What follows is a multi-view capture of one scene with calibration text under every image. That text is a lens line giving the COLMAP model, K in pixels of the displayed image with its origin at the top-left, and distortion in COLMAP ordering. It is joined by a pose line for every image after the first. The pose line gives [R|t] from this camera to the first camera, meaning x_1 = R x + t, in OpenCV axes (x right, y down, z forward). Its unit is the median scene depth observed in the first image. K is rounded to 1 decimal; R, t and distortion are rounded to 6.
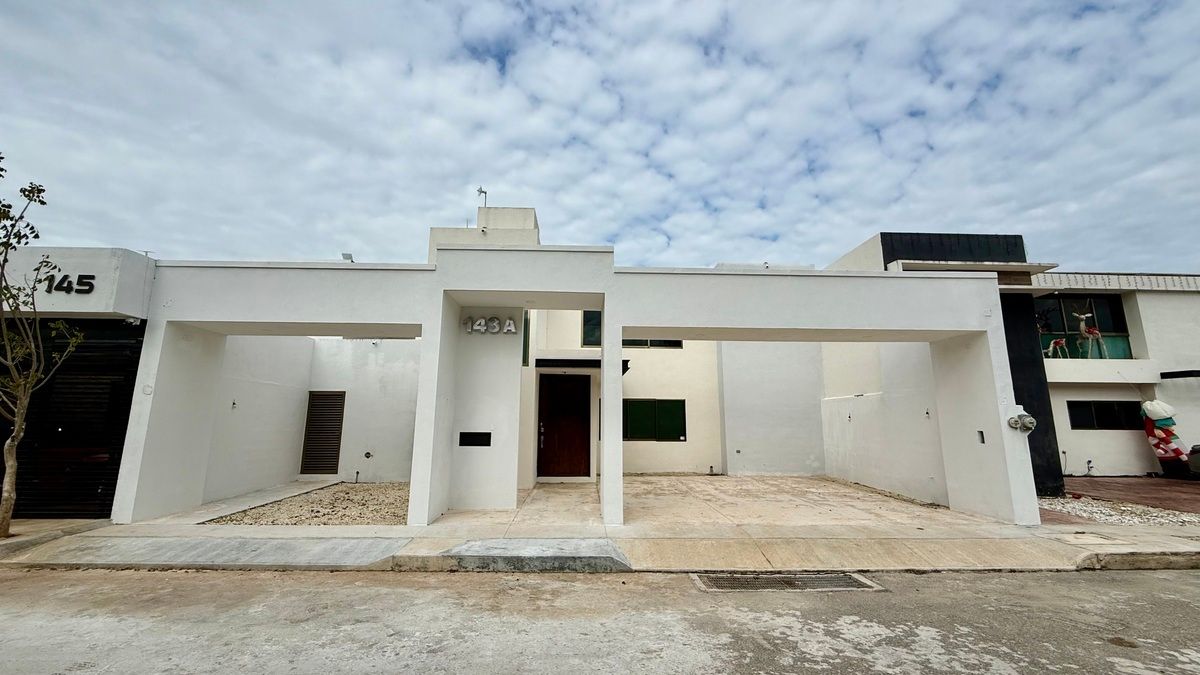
lens RADIAL K [[478.9, 0, 600.7], [0, 478.9, 341.2], [0, 0, 1]] dist [0.001106, -0.001566]
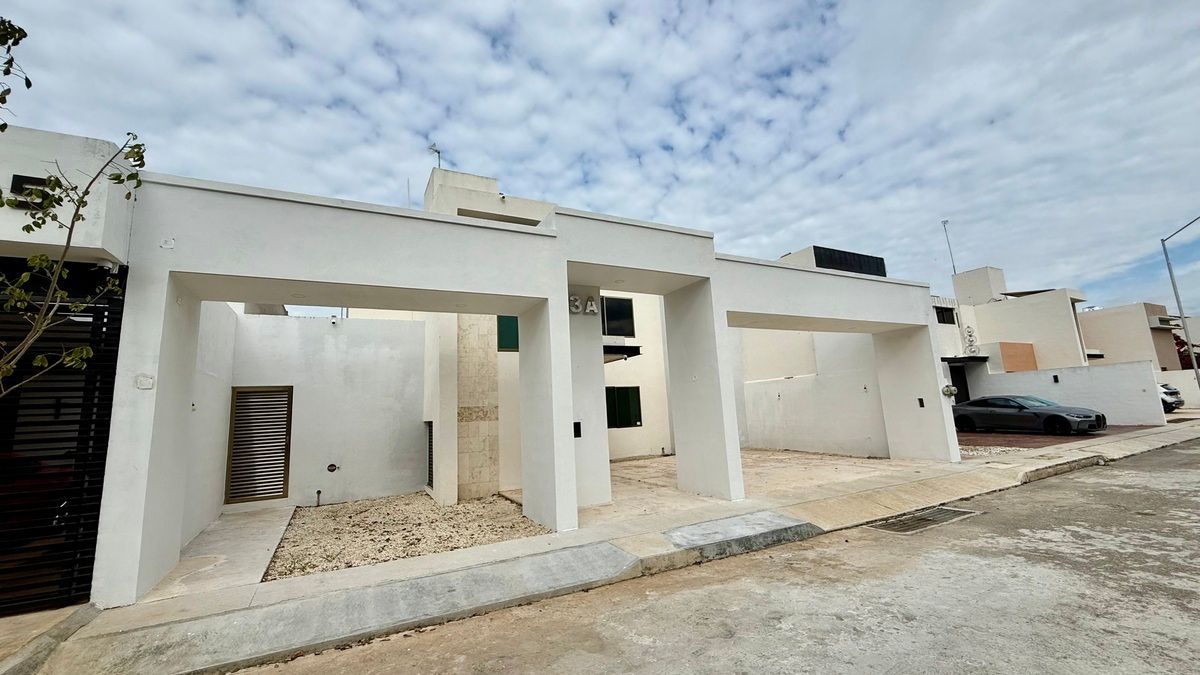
lens RADIAL K [[478.9, 0, 600.4], [0, 478.9, 342.6], [0, 0, 1]] dist [0.001106, -0.001566]
pose [[0.897555, 0.011983, 0.440740, -0.599761], [-0.017738, 0.999803, 0.008940, 0.031078], [-0.440546, -0.015842, 0.897590, 0.170751]]
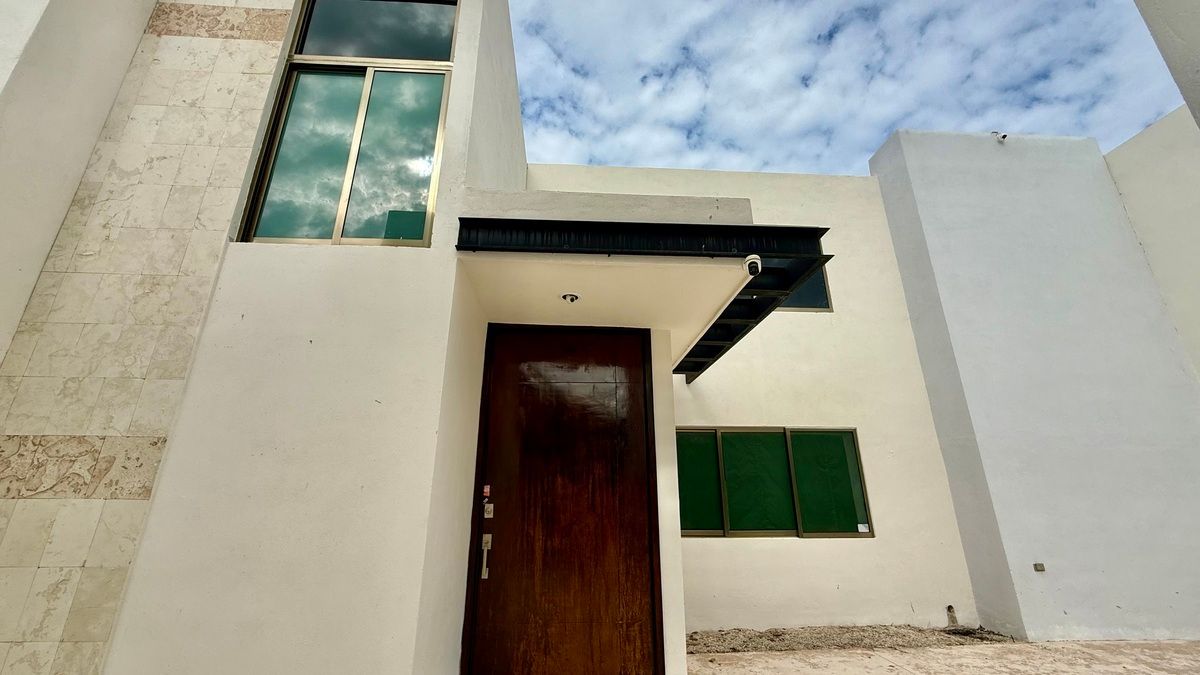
lens RADIAL K [[478.9, 0, 597.5], [0, 478.9, 341.4], [0, 0, 1]] dist [0.001106, -0.001566]
pose [[0.999767, 0.000702, 0.021592, -0.088901], [0.002401, 0.989669, -0.143354, 0.175919], [-0.021470, 0.143372, 0.989436, 0.979726]]
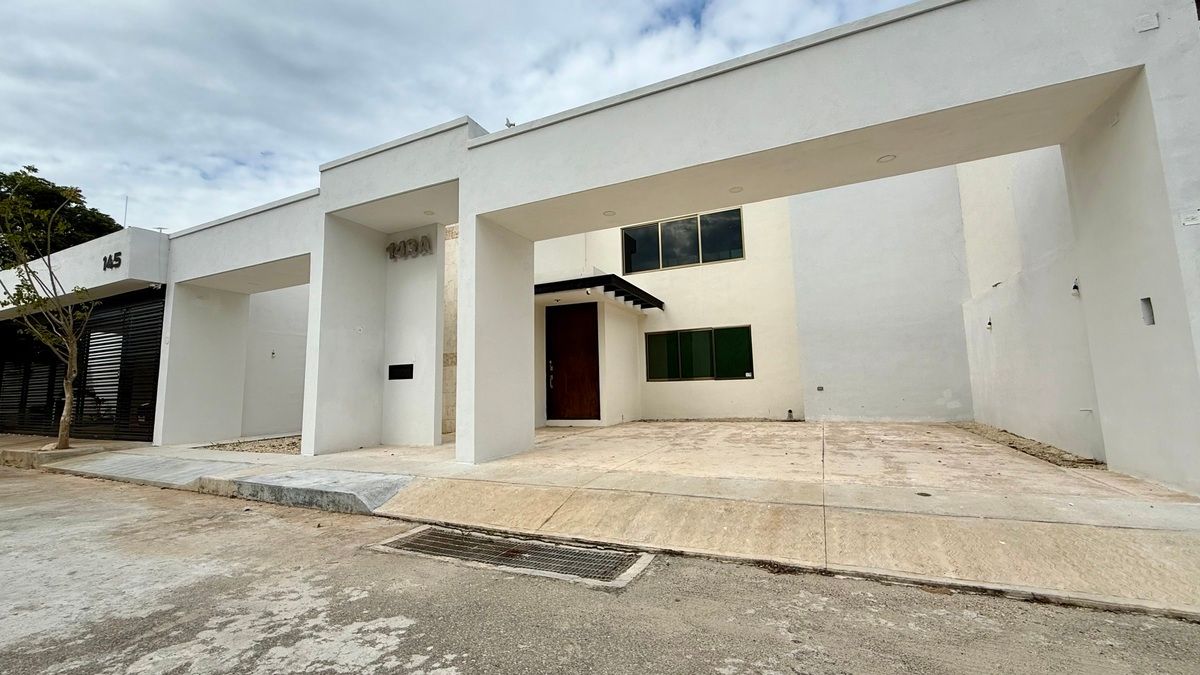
lens RADIAL K [[478.9, 0, 600.7], [0, 478.9, 337.9], [0, 0, 1]] dist [0.001106, -0.001566]
pose [[0.889313, -0.078838, -0.450451, 0.509952], [0.107375, 0.993488, 0.038107, 0.145254], [0.444514, -0.082257, 0.891987, 0.346858]]
